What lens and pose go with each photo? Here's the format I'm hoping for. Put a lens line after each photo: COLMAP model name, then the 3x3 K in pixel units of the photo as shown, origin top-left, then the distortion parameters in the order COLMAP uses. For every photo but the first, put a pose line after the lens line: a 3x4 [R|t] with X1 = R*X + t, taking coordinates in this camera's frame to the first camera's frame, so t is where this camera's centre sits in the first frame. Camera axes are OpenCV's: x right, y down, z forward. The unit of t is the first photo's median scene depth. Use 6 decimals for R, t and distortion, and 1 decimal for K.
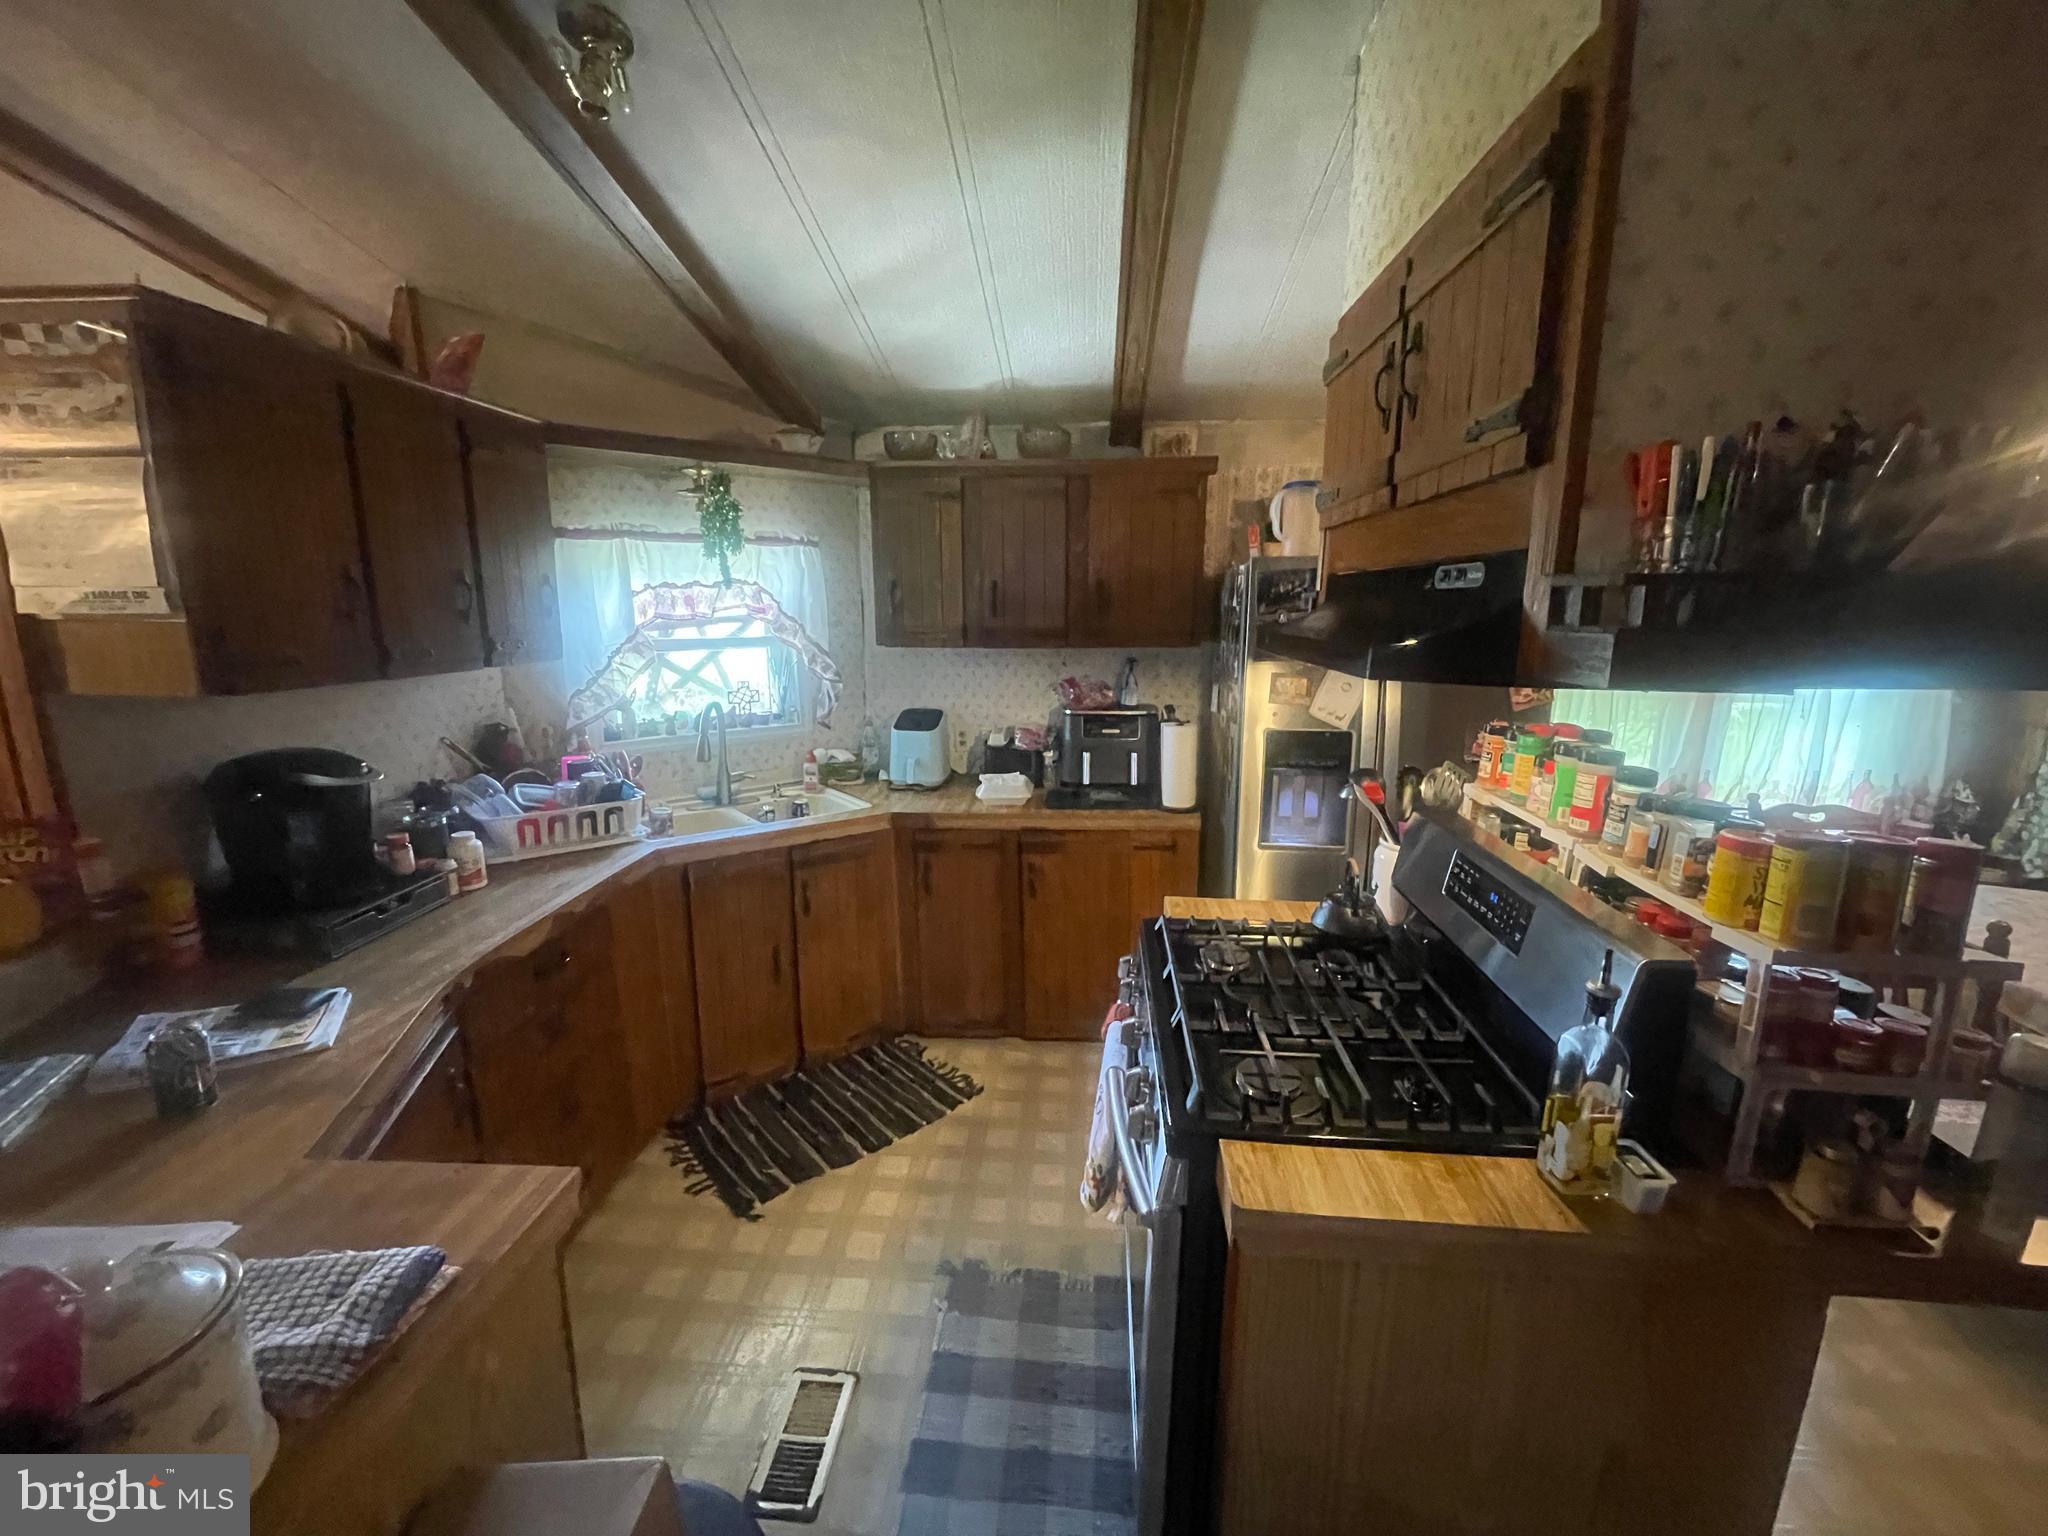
lens RADIAL K [[830.1, 0, 1011.2], [0, 830.1, 765.9], [0, 0, 1]] dist [-0.000668, -0.001608]
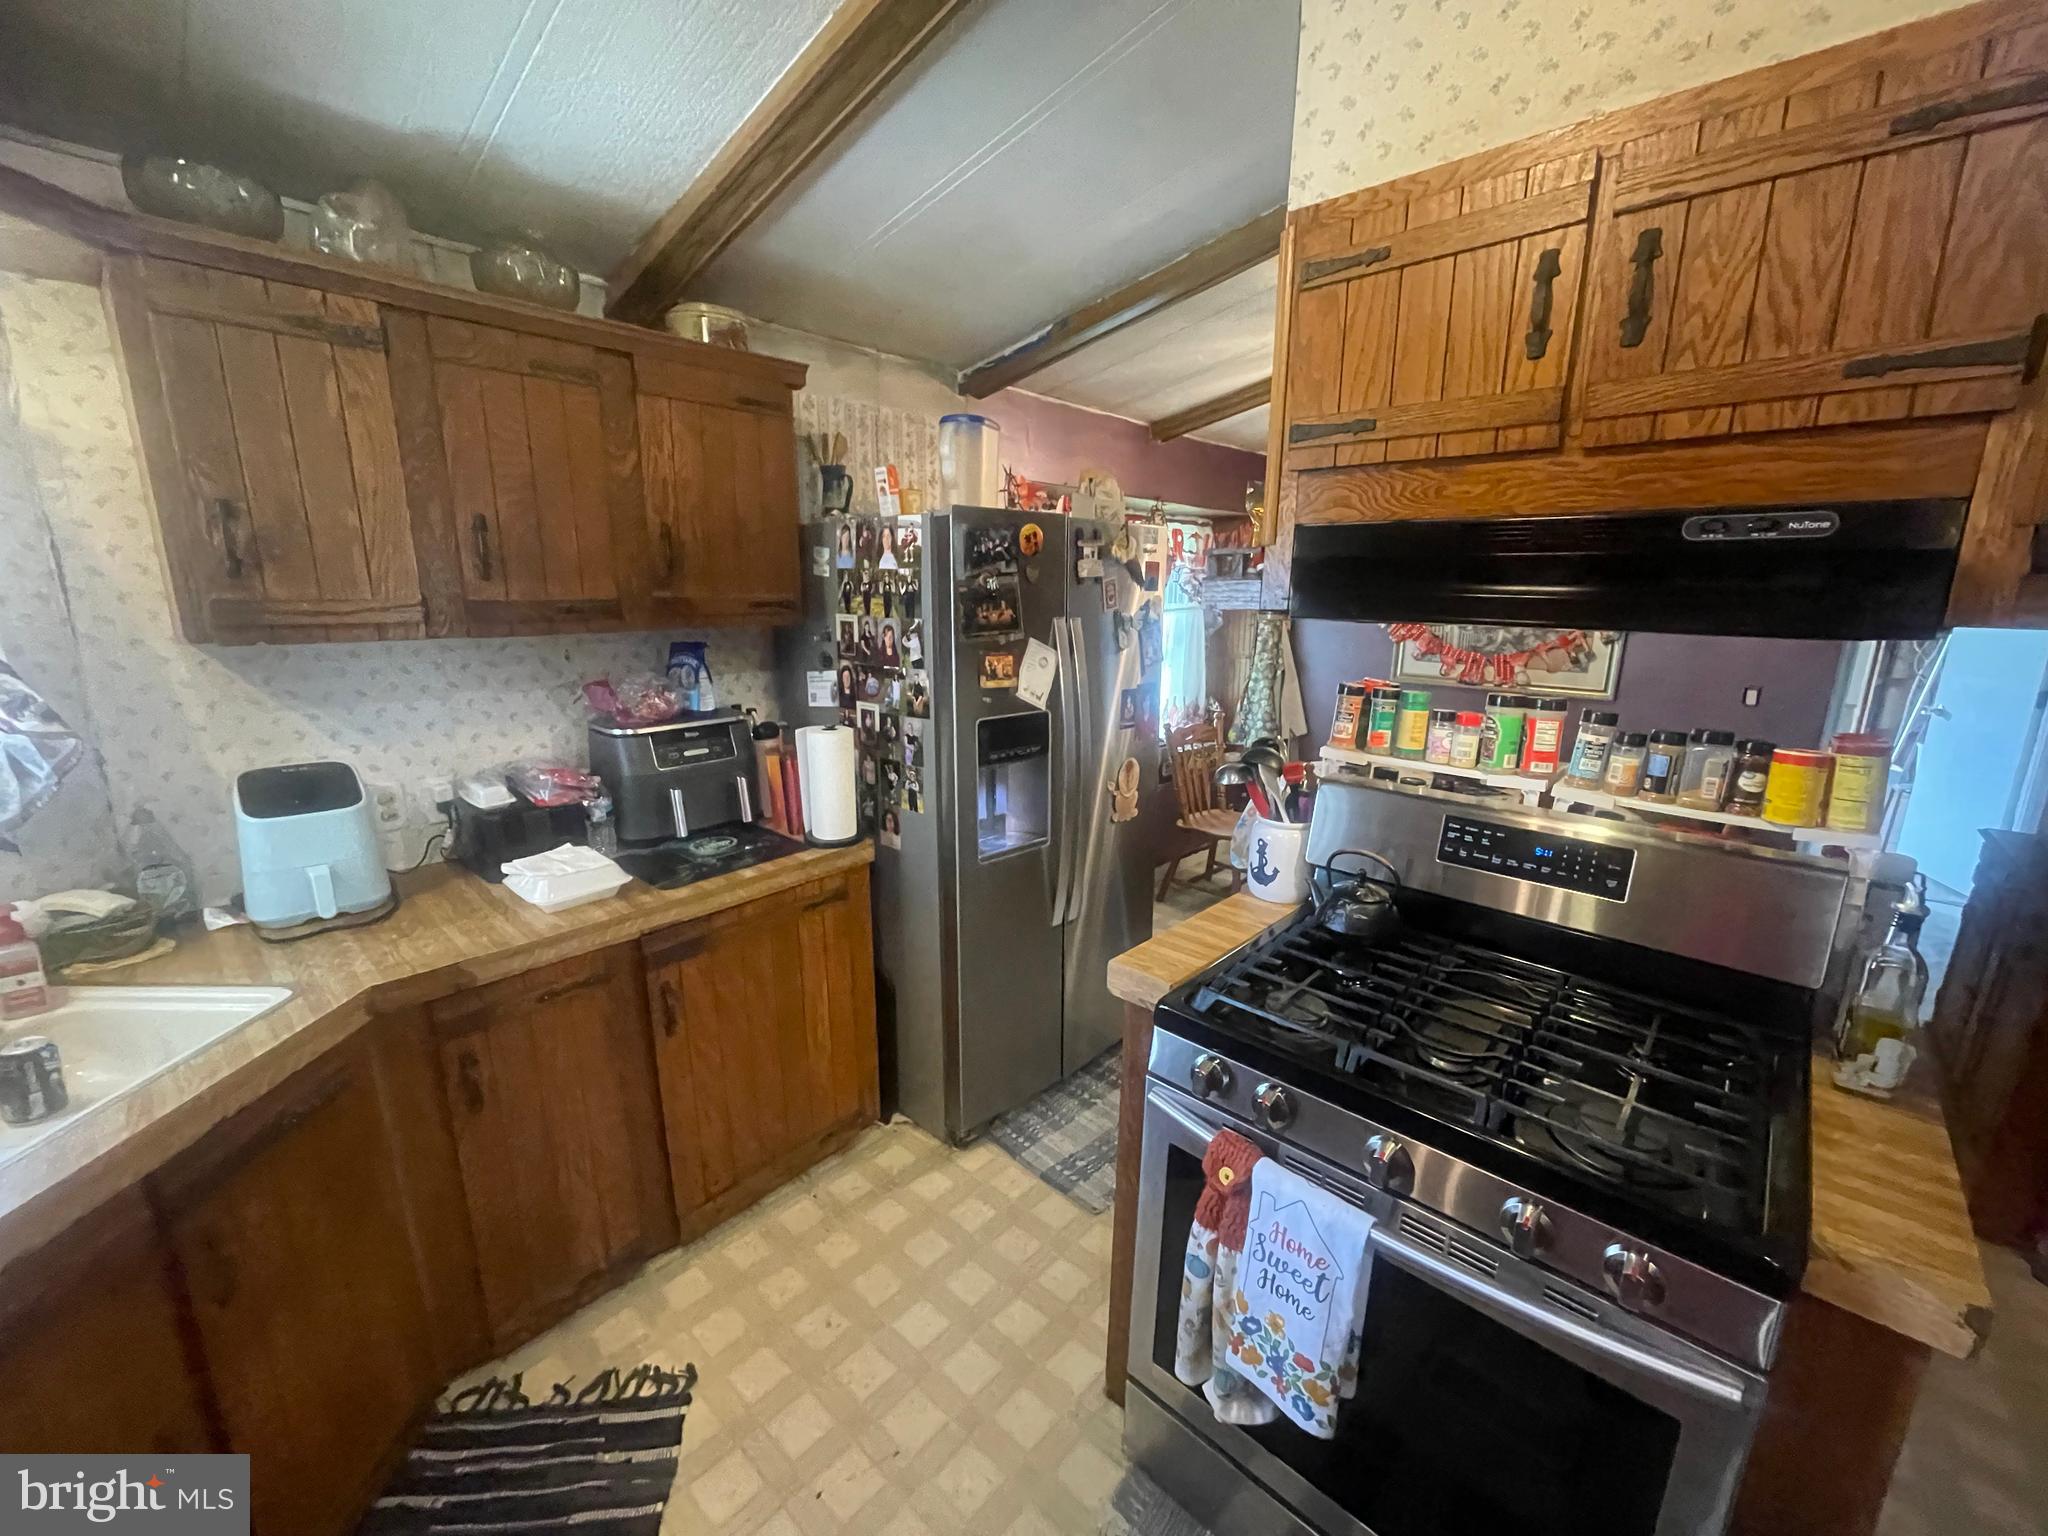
lens RADIAL K [[830.1, 0, 1017.9], [0, 830.1, 771.5], [0, 0, 1]] dist [-0.000668, -0.001608]
pose [[0.602862, -0.171430, 0.779211, -0.262703], [0.143538, 0.984012, 0.105434, -0.062395], [-0.784828, 0.048285, 0.617830, 0.388664]]
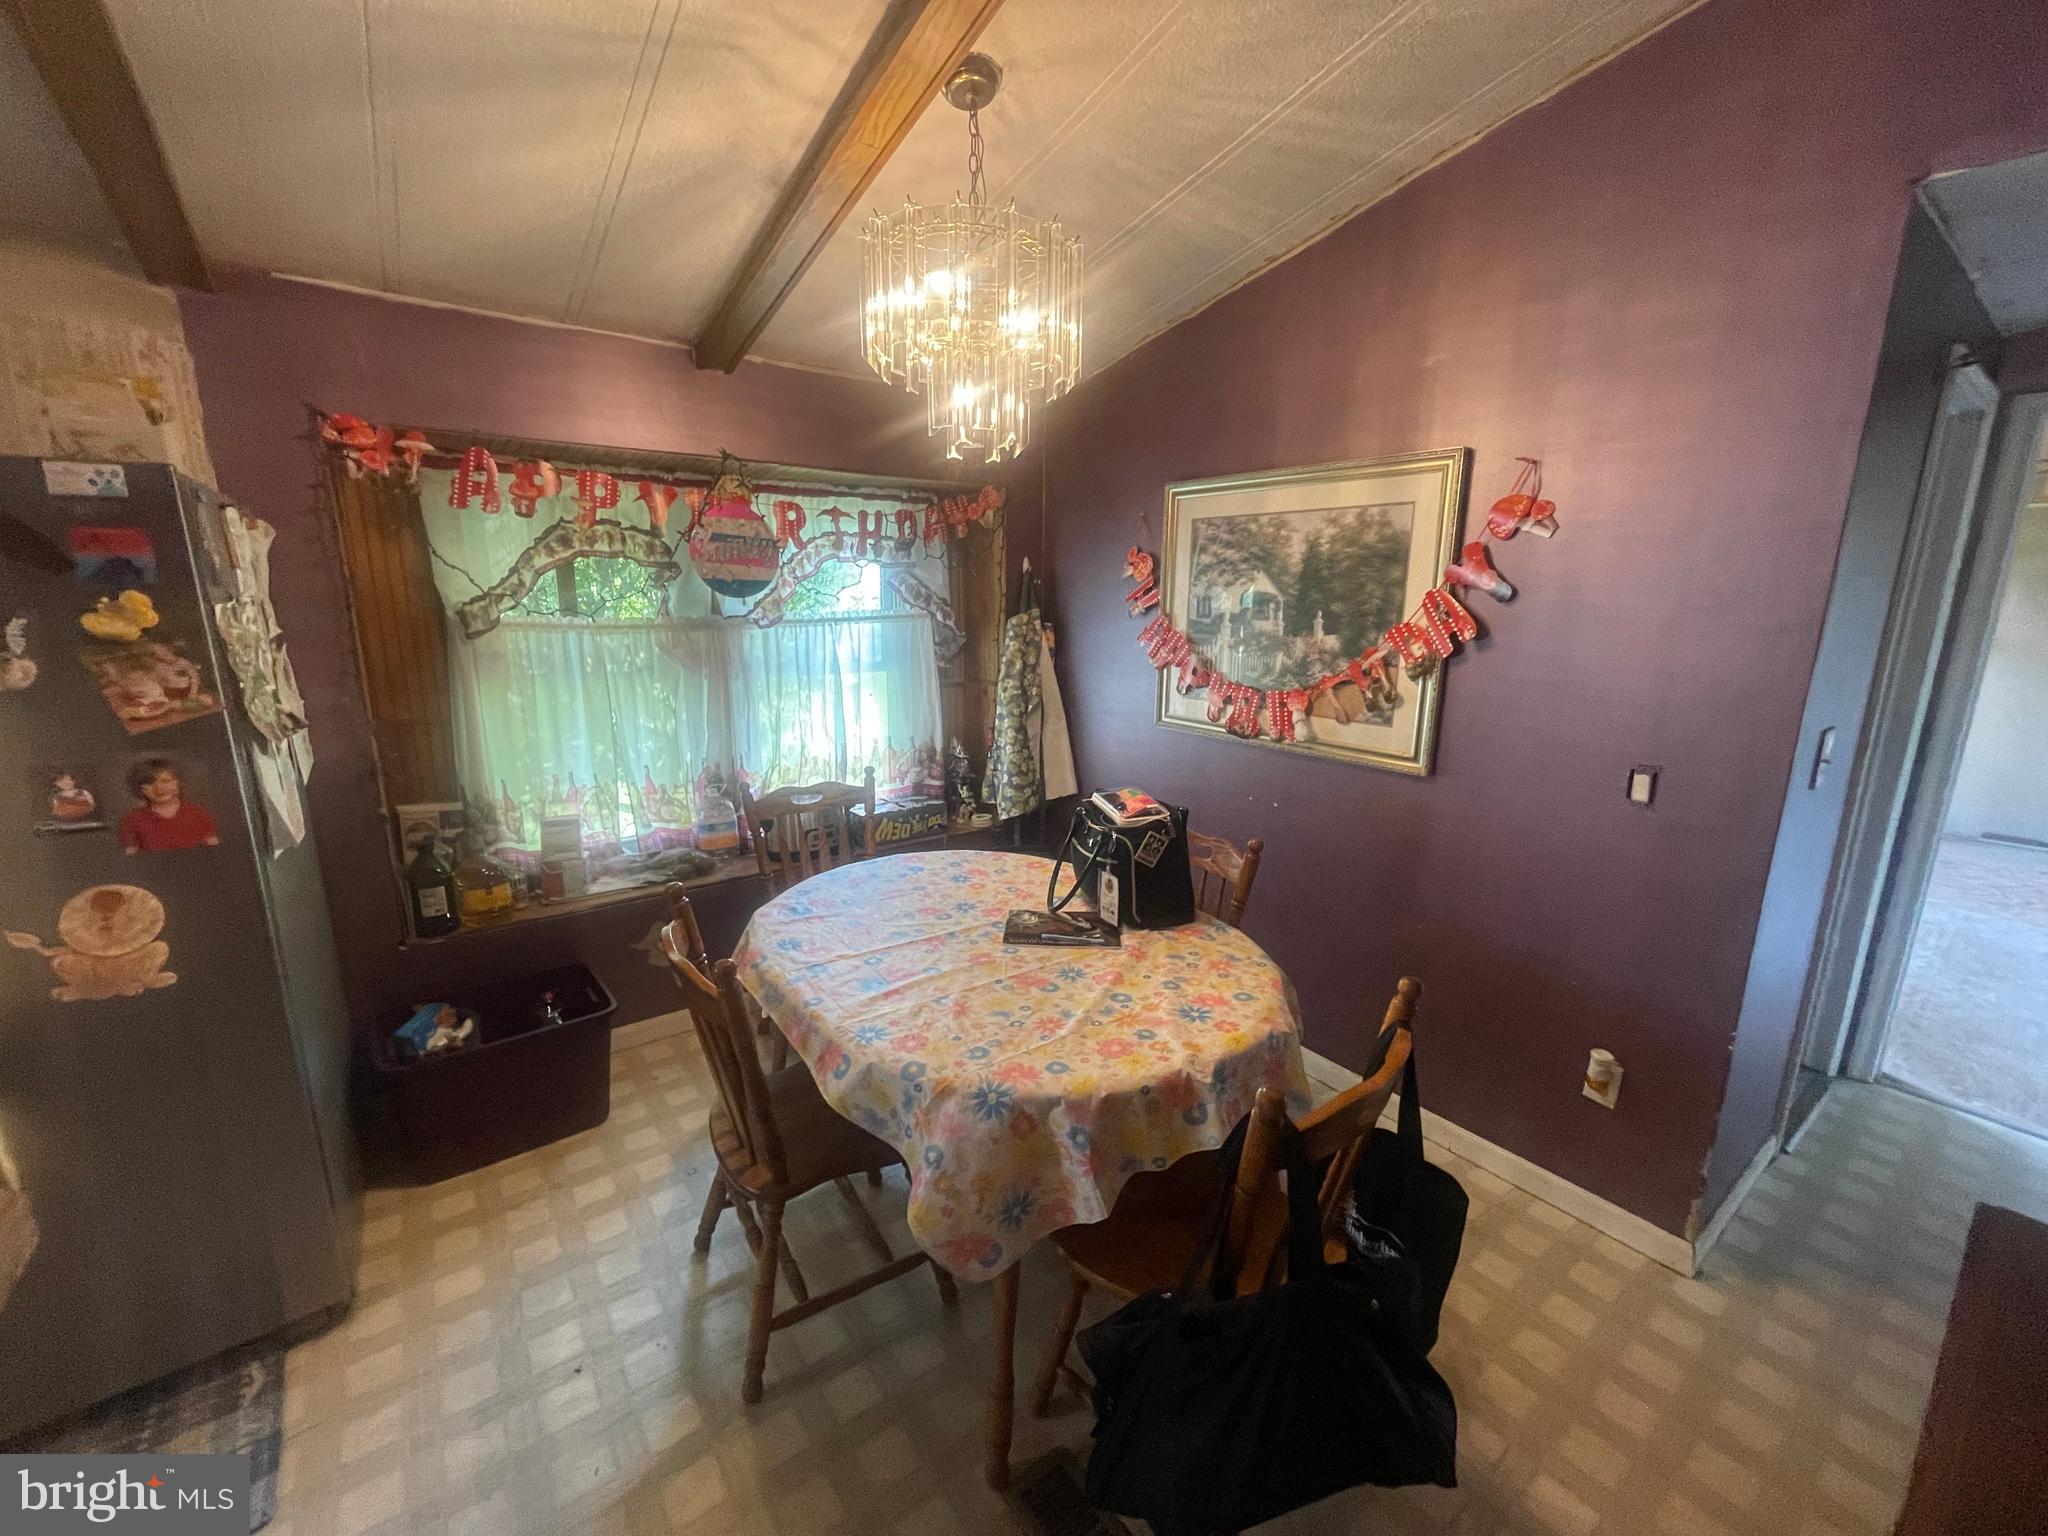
lens RADIAL K [[830.1, 0, 1019.6], [0, 830.1, 769.9], [0, 0, 1]] dist [-0.000668, -0.001608]
pose [[0.738981, -0.137052, 0.659639, 0.526167], [0.120850, 0.990175, 0.070341, -0.007286], [-0.662799, 0.027737, 0.748284, 0.141746]]
